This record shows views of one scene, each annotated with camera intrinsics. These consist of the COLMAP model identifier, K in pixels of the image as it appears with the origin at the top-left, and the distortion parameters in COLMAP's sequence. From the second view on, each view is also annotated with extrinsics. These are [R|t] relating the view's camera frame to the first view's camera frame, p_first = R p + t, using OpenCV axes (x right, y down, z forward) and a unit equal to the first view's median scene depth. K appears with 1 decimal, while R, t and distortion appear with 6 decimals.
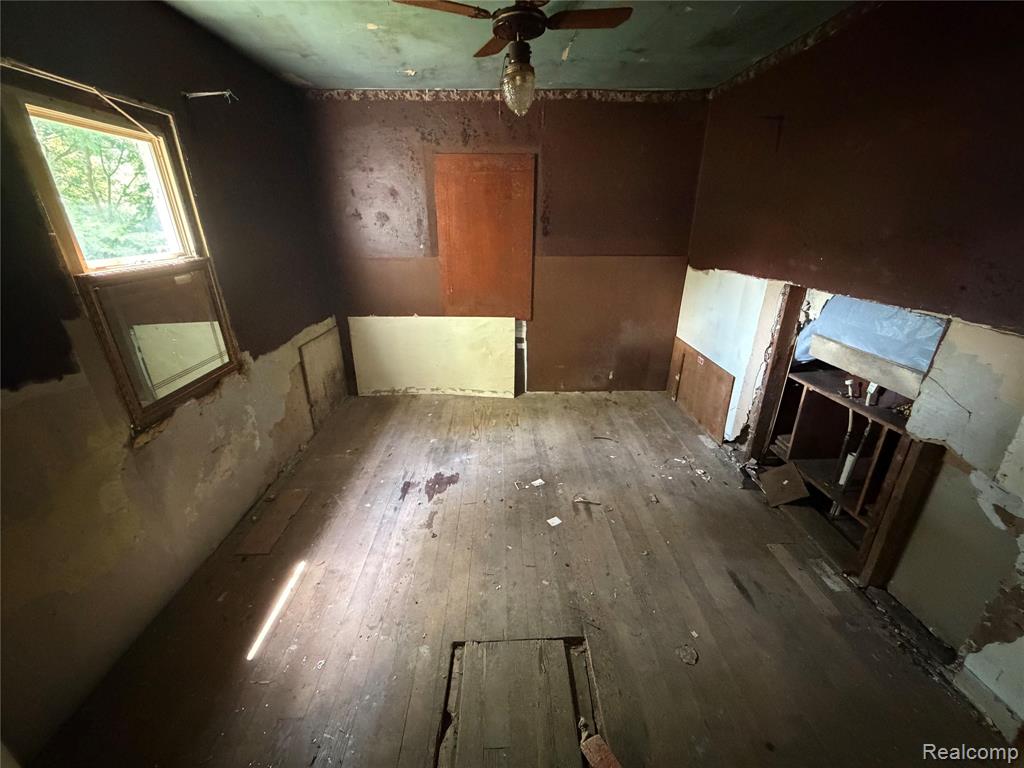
lens RADIAL K [[407.8, 0, 509.1], [0, 407.8, 382.2], [0, 0, 1]] dist [-0.000433, 0.000287]
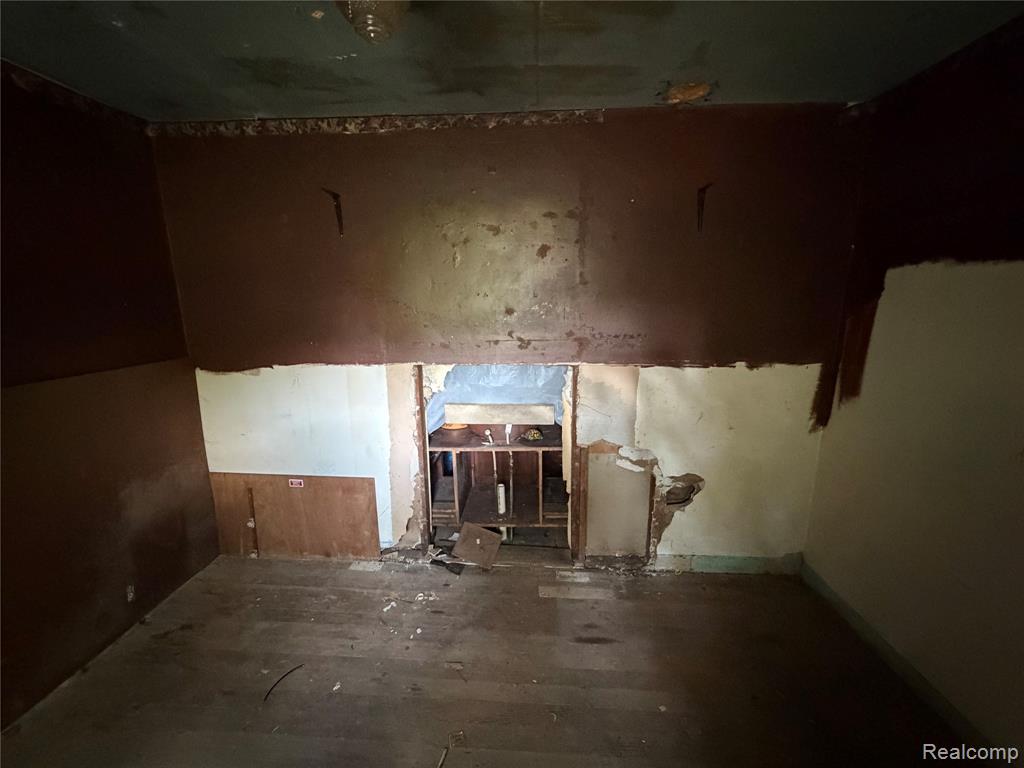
lens RADIAL K [[407.8, 0, 509.1], [0, 407.8, 382.2], [0, 0, 1]] dist [-0.000433, 0.000287]
pose [[0.087950, -0.196660, 0.976519, -0.250244], [0.376597, 0.914124, 0.150176, -0.252844], [-0.922193, 0.354546, 0.154459, 0.626916]]
